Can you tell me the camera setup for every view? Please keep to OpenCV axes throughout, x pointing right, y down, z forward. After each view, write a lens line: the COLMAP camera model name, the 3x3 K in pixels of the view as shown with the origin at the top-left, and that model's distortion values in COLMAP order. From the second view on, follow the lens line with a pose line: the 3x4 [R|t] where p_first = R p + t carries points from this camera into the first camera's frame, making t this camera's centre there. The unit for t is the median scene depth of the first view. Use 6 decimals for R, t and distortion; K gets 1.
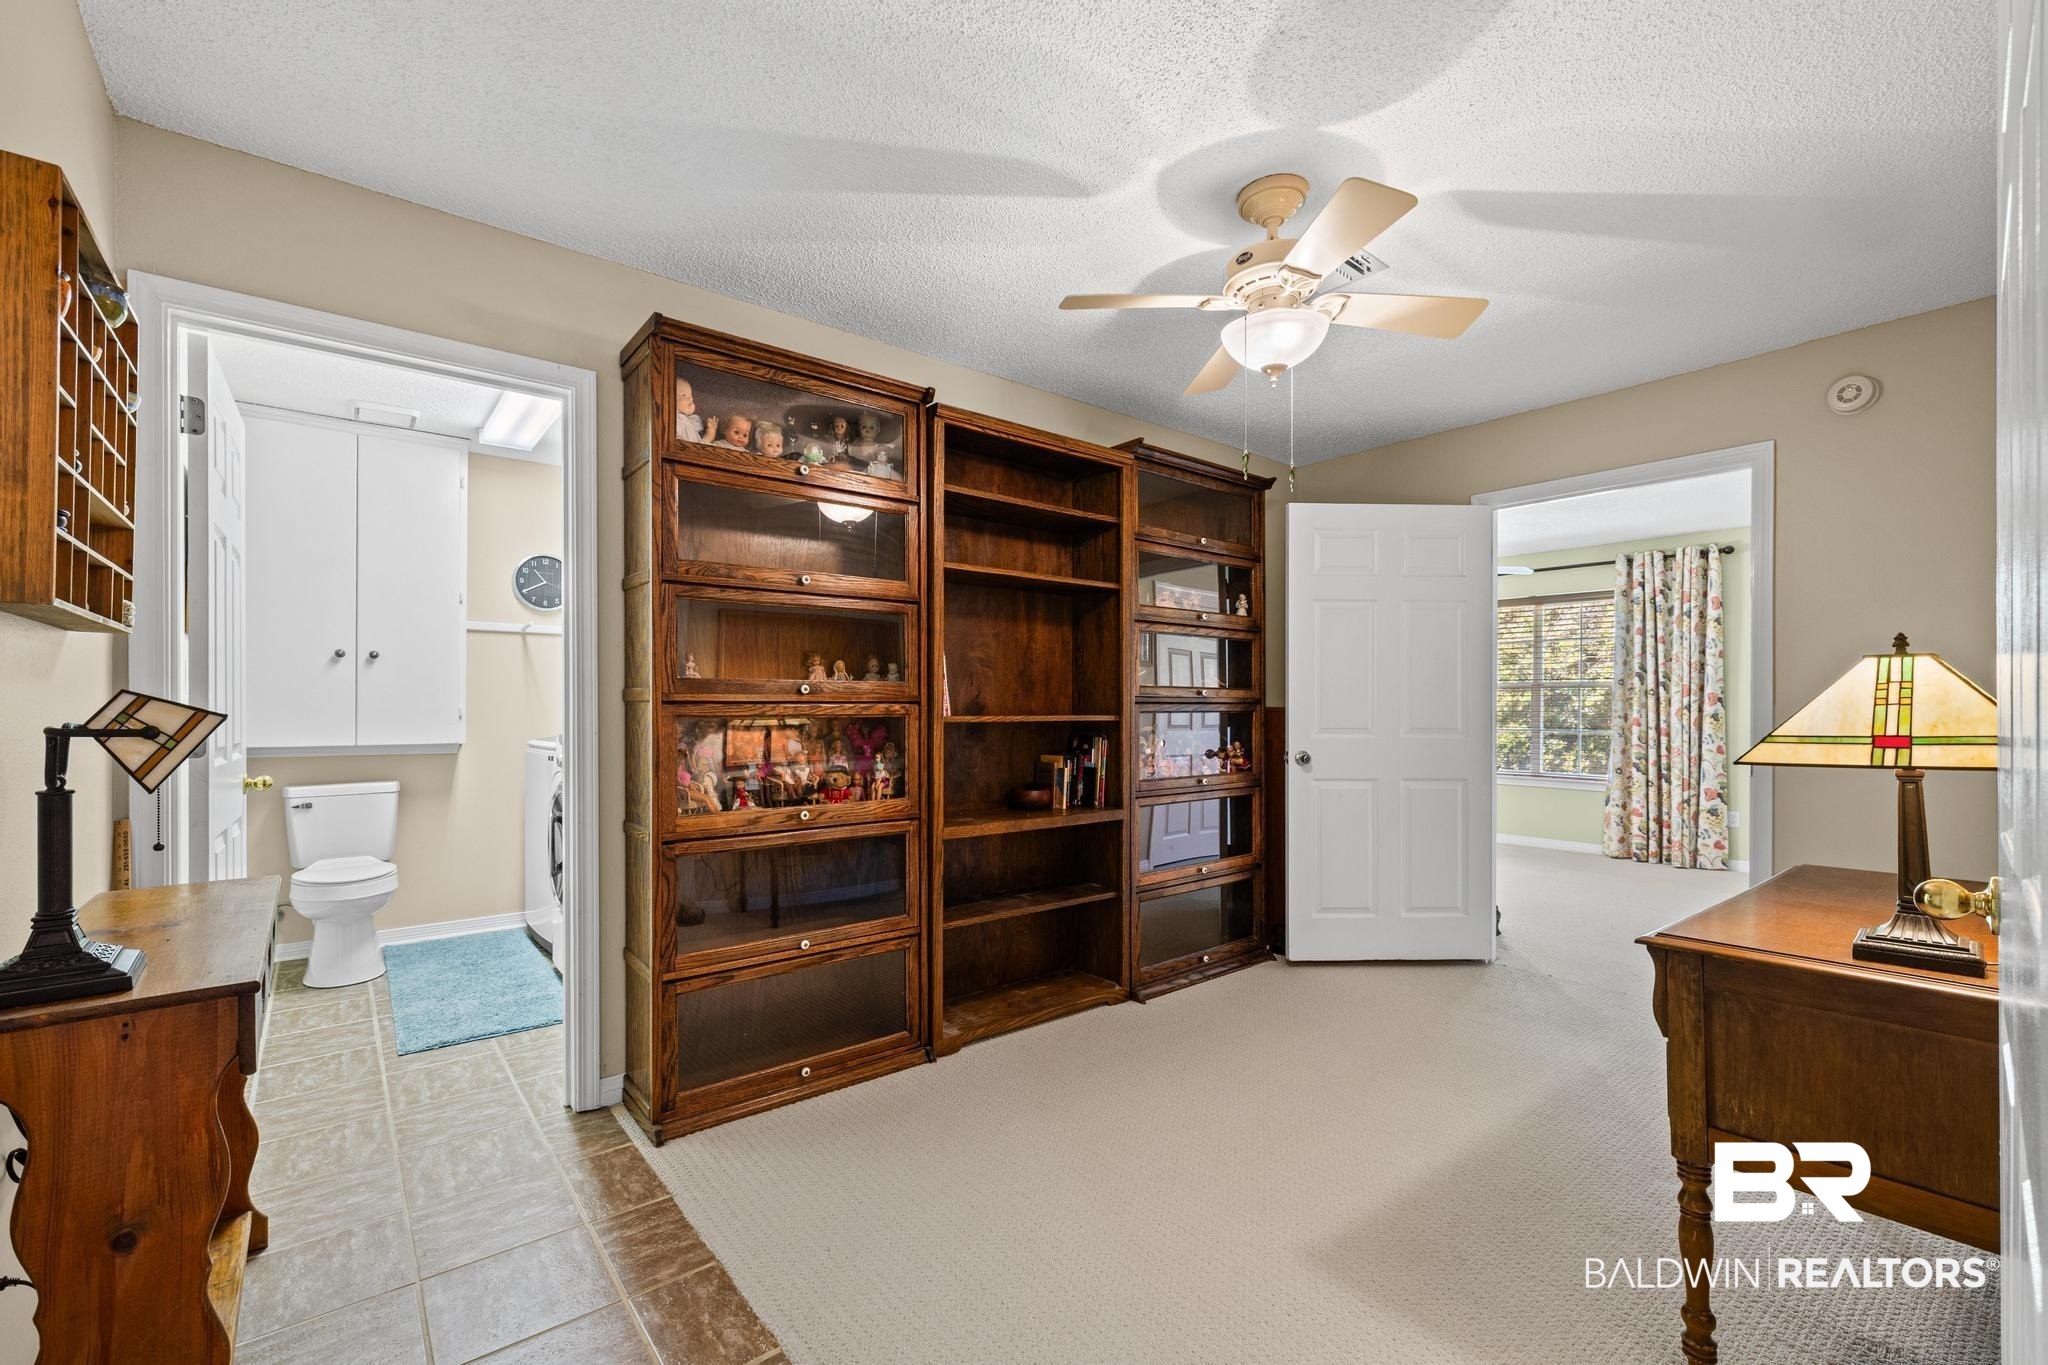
lens RADIAL K [[866.8, 0, 1009.5], [0, 866.8, 707.2], [0, 0, 1]] dist [0.004793, 0.001038]
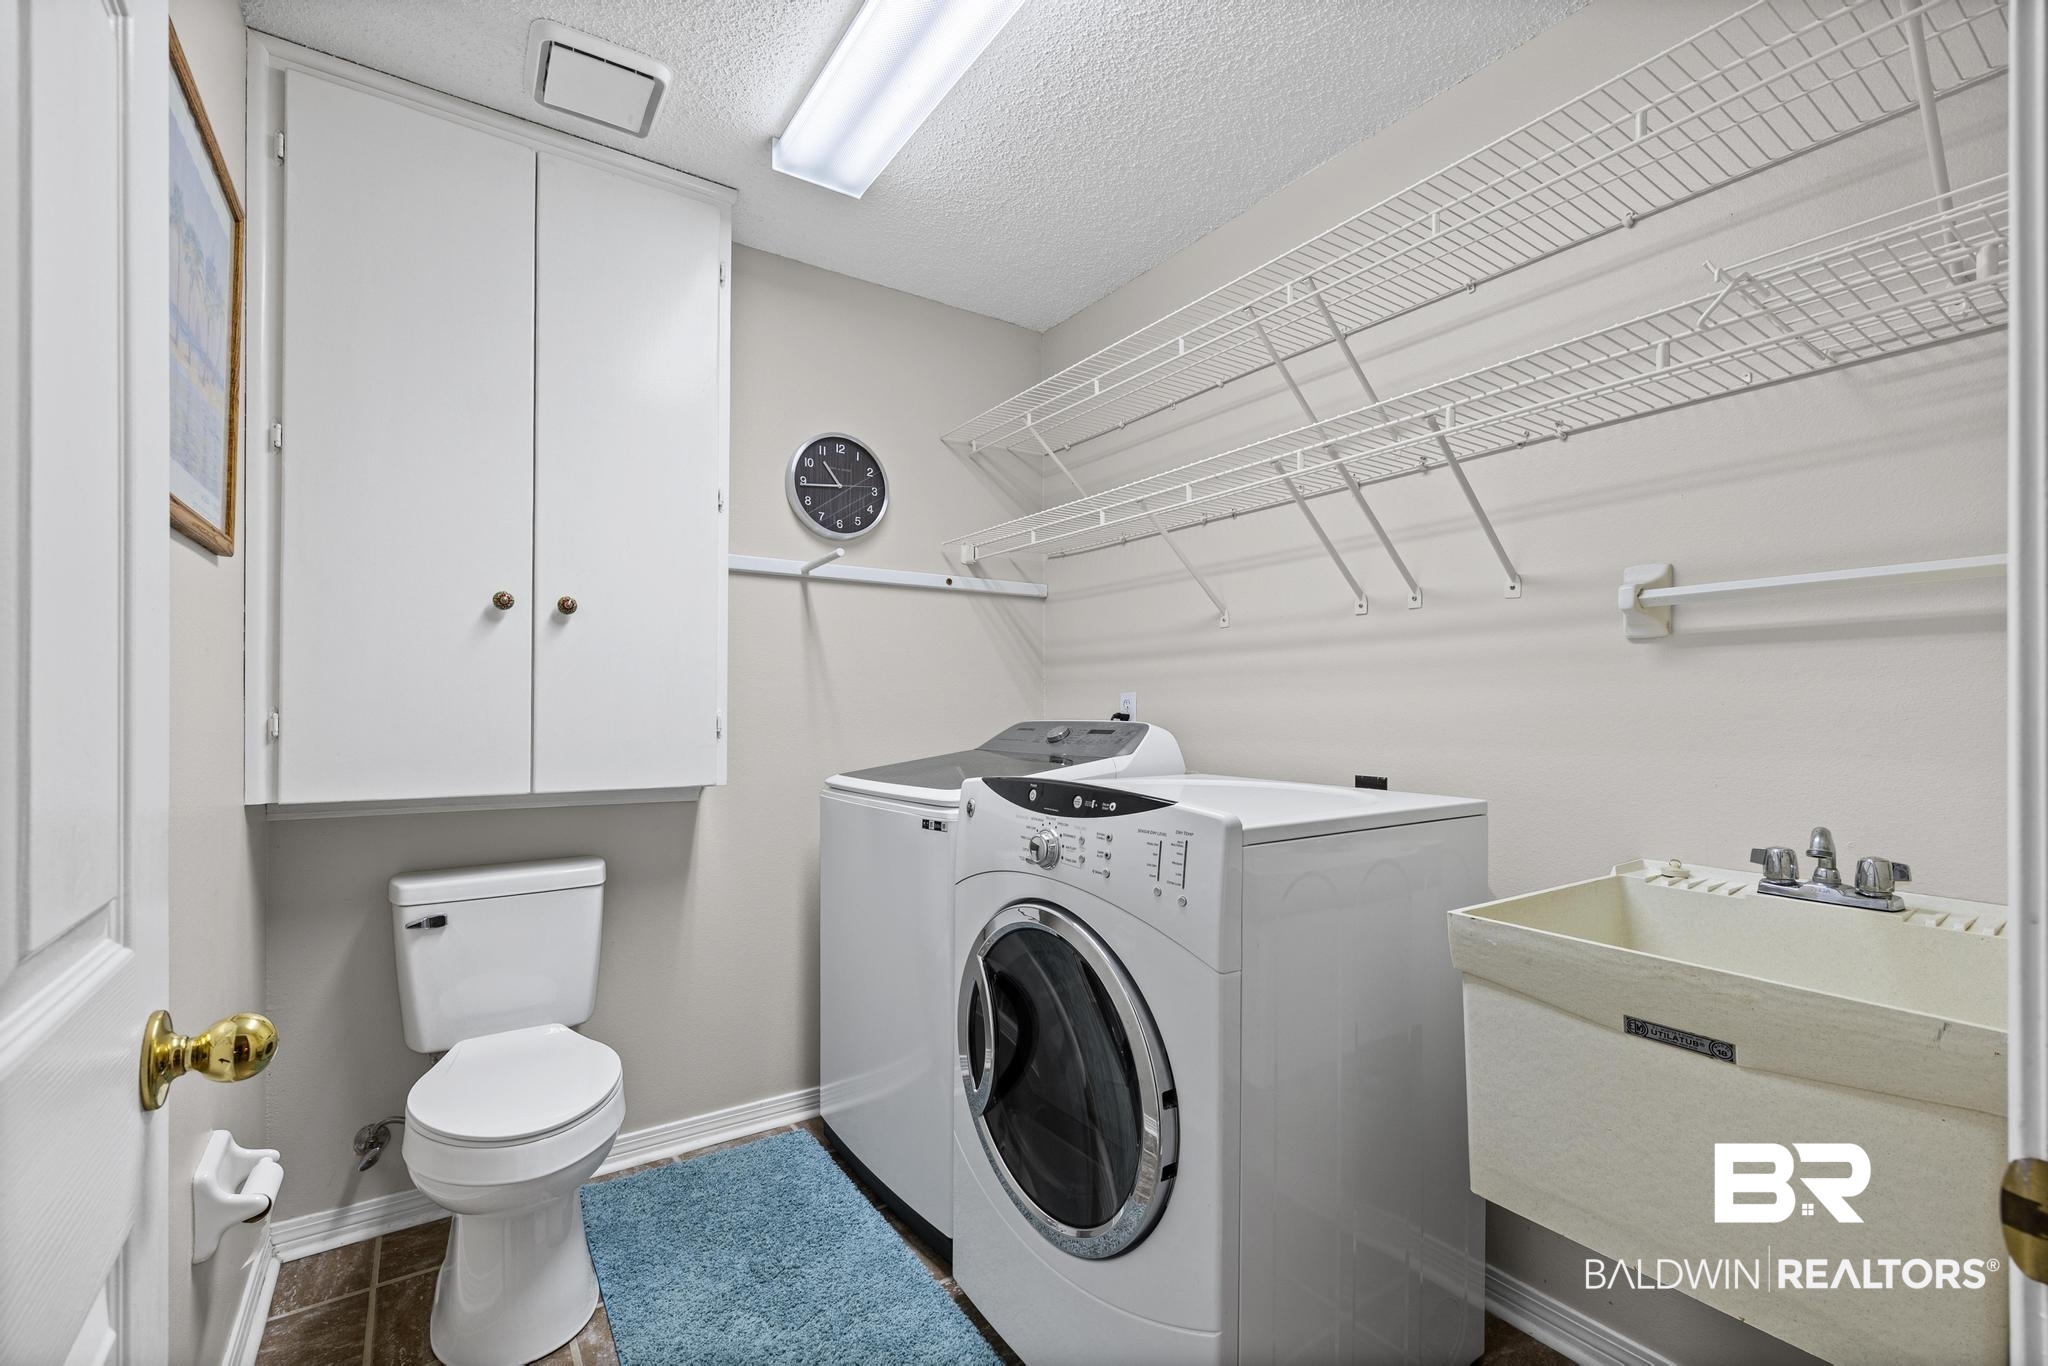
lens RADIAL K [[866.8, 0, 1009.5], [0, 866.8, 707.7], [0, 0, 1]] dist [0.004793, 0.001038]
pose [[0.997577, -0.000322, -0.069567, -0.341369], [-0.000041, 0.999986, -0.005228, -0.000666], [0.069568, 0.005218, 0.997564, 0.404132]]
